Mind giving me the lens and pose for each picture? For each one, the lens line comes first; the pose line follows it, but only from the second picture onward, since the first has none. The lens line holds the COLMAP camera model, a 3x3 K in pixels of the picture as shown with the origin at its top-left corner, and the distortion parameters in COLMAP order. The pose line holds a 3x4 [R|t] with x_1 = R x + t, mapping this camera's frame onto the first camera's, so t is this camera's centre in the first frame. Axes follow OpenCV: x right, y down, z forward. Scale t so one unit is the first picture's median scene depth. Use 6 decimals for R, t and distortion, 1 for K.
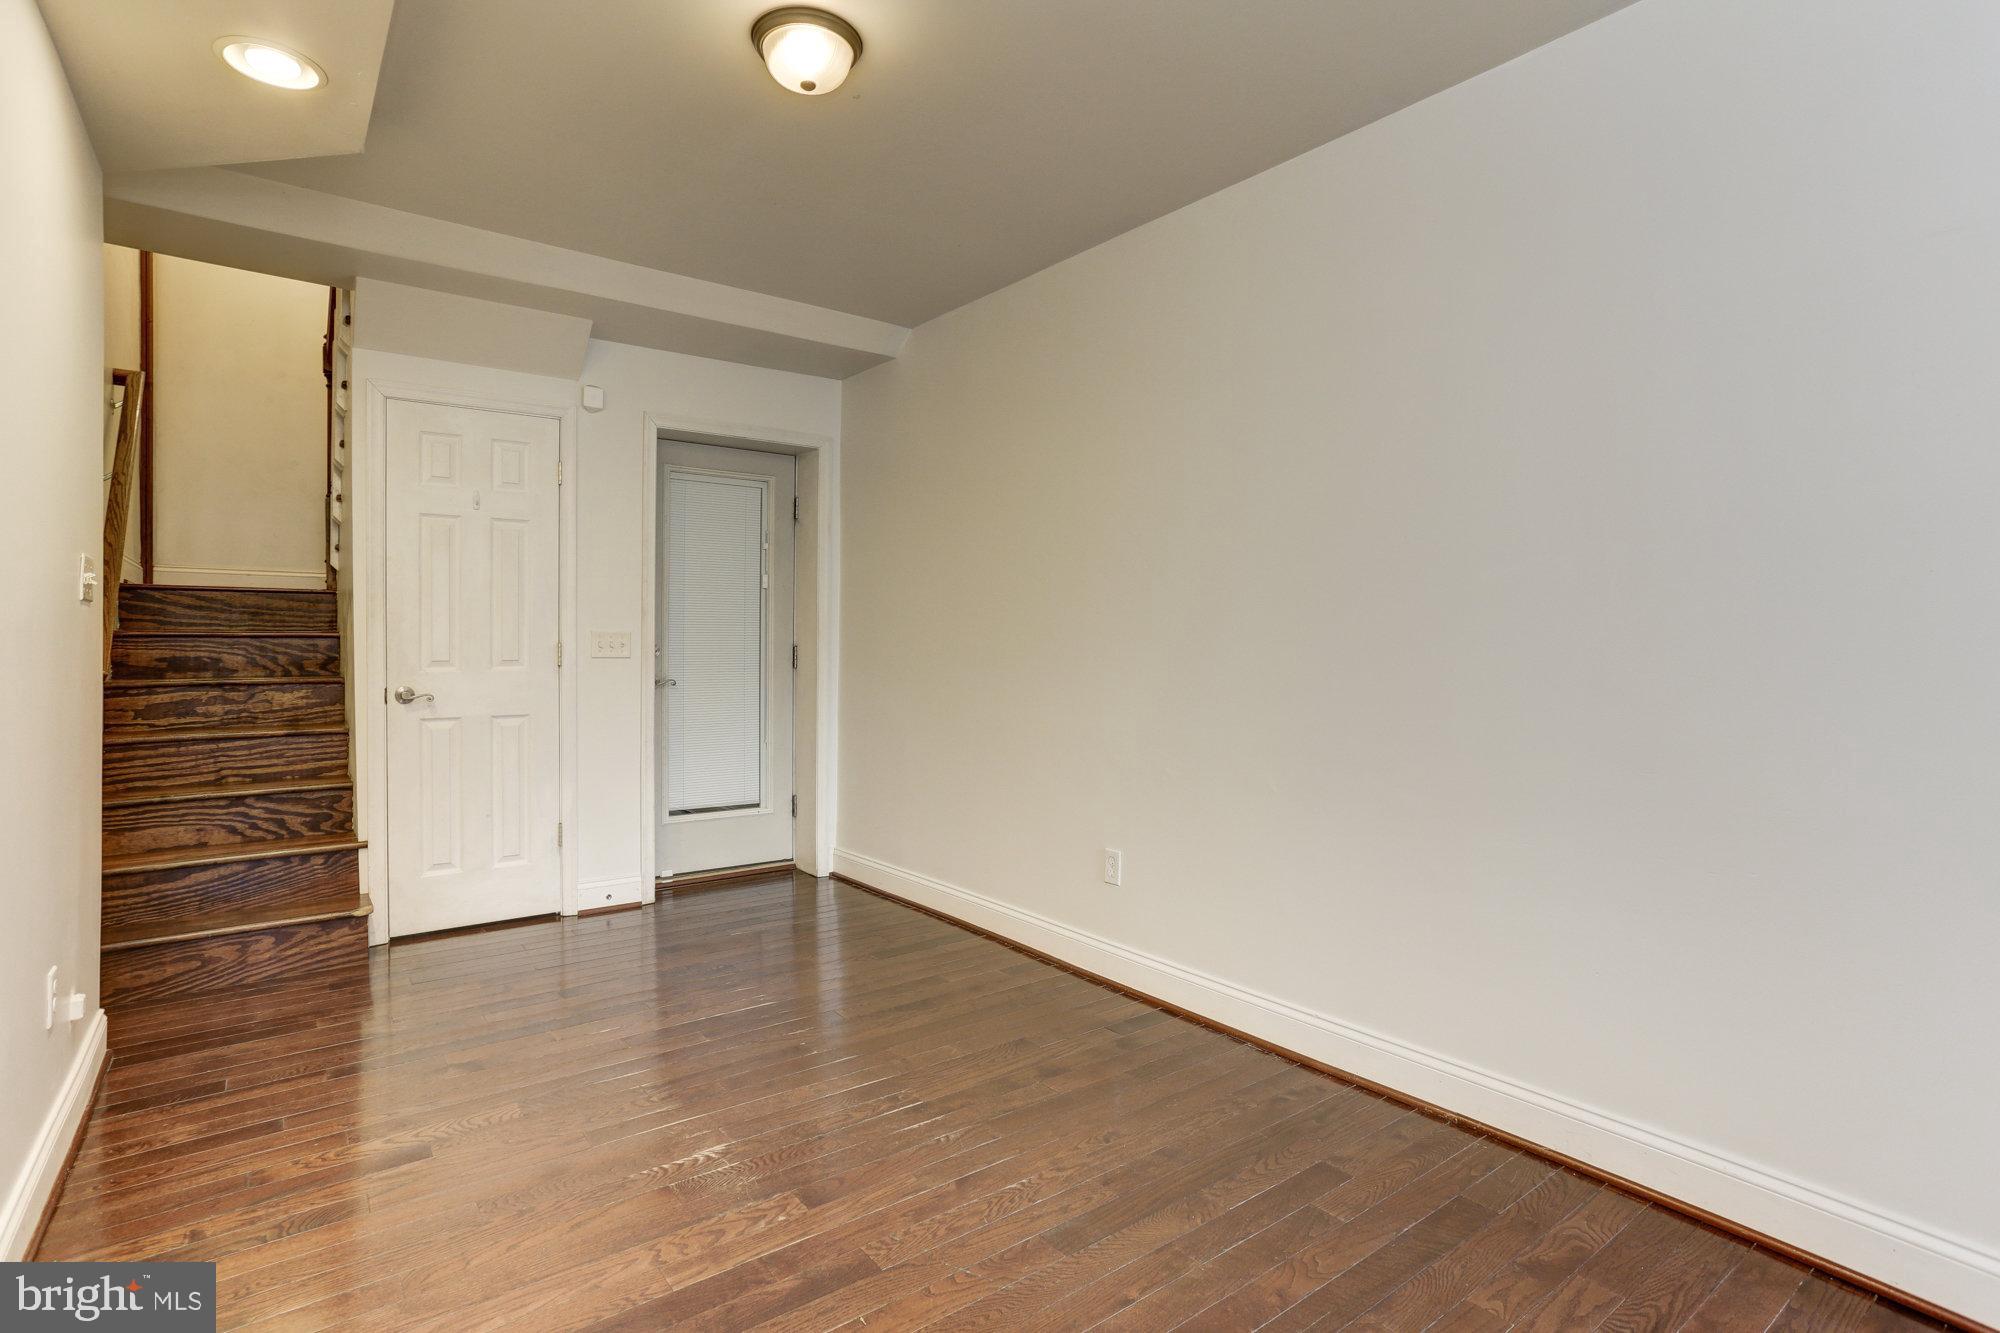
lens RADIAL K [[972.7, 0, 996.7], [0, 972.7, 660.6], [0, 0, 1]] dist [-0.011322, 0.001650]
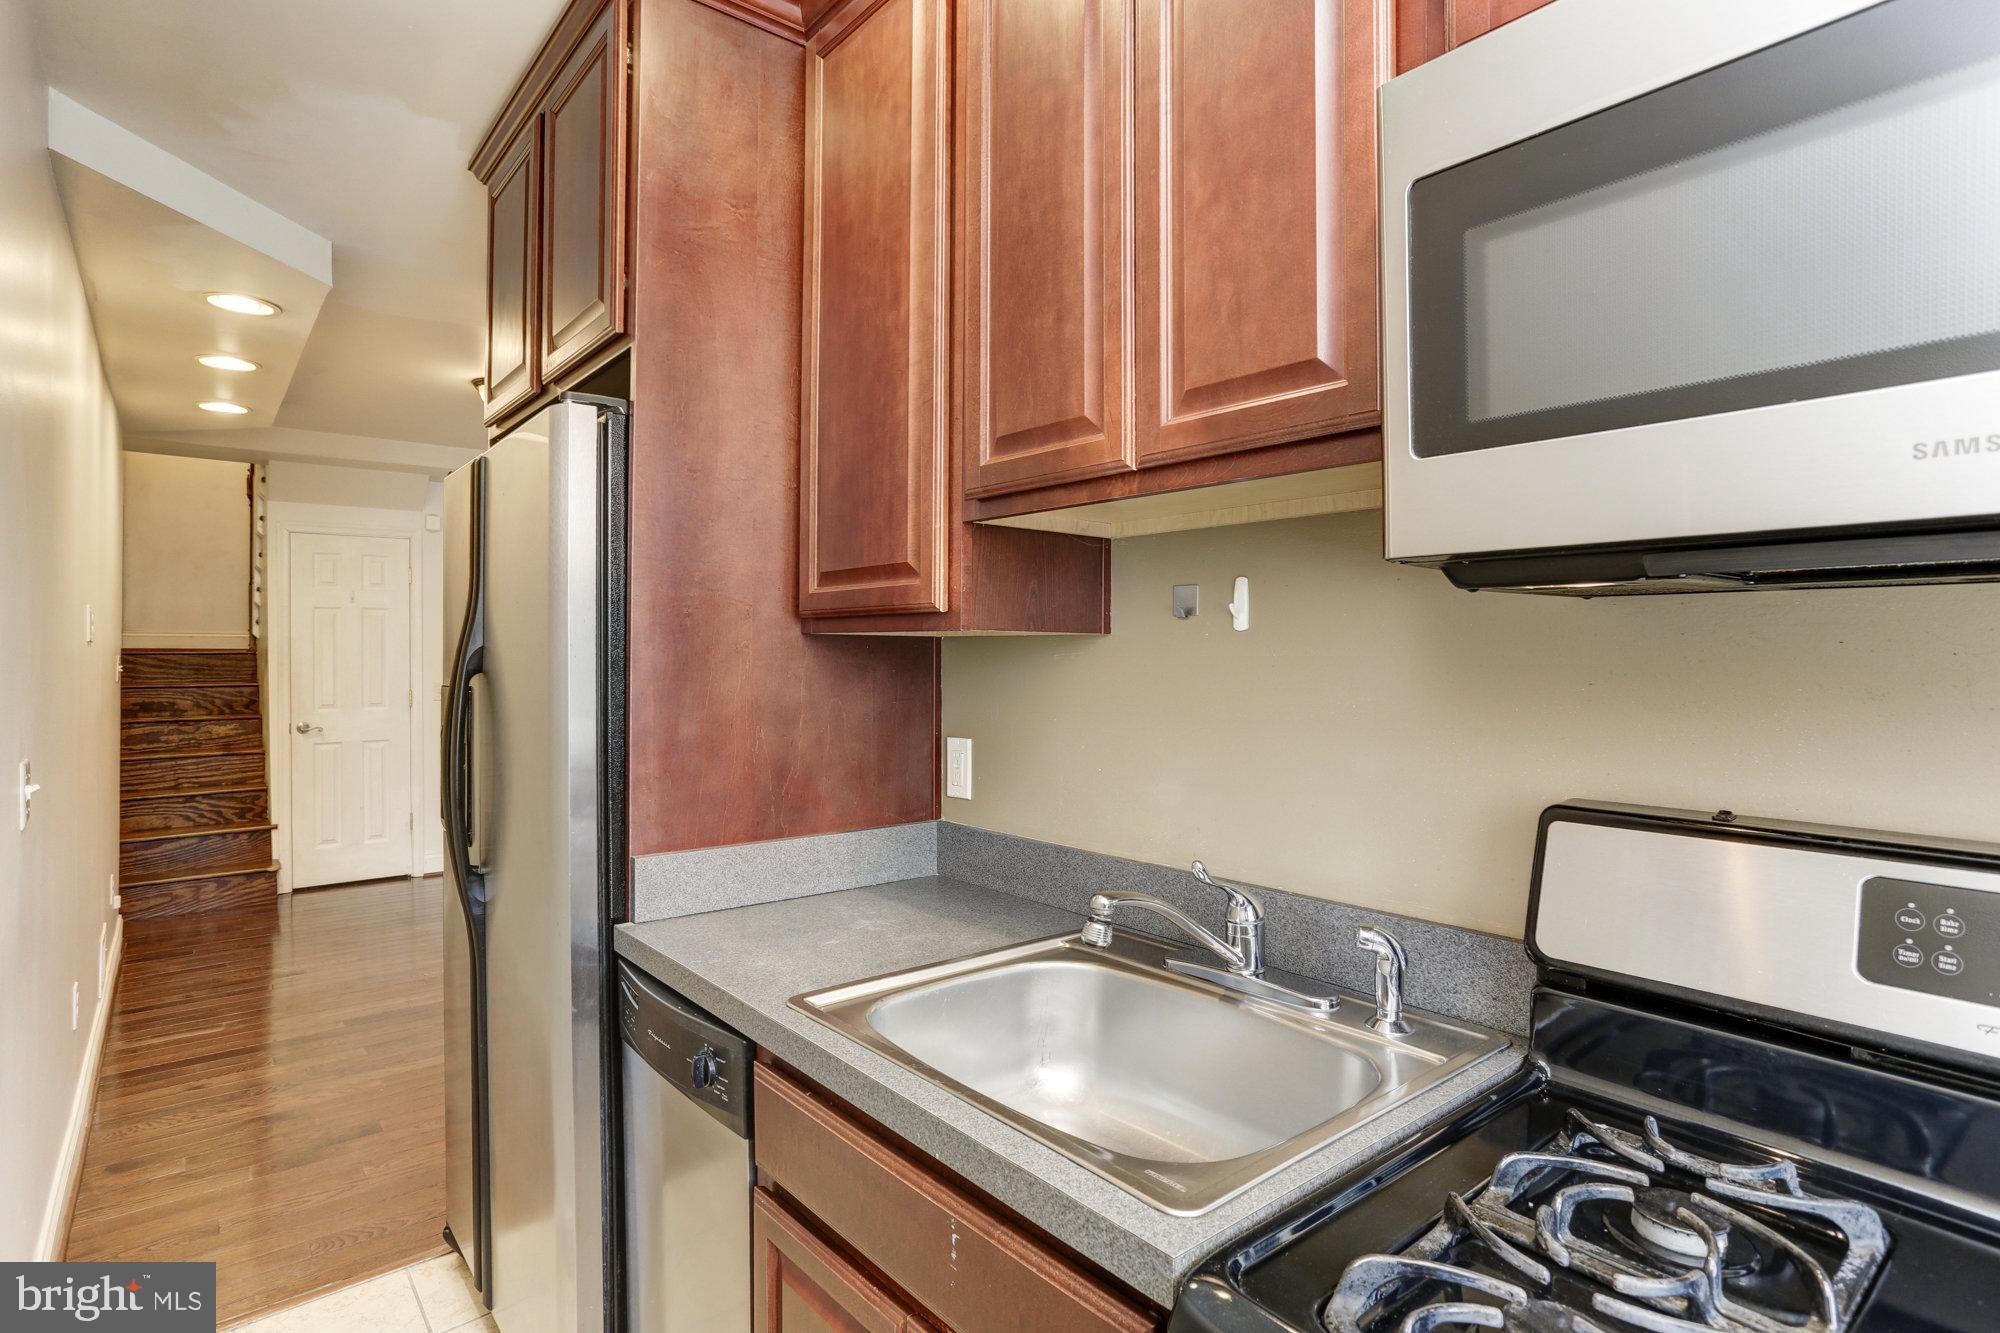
lens RADIAL K [[1035.4, 0, 1003.6], [0, 1035.4, 657.3], [0, 0, 1]] dist [-0.017012, 0.000752]
pose [[0.999486, -0.006367, 0.031419, 0.423129], [0.006726, 0.999913, -0.011320, -0.048336], [-0.031344, 0.011526, 0.999442, -0.623652]]
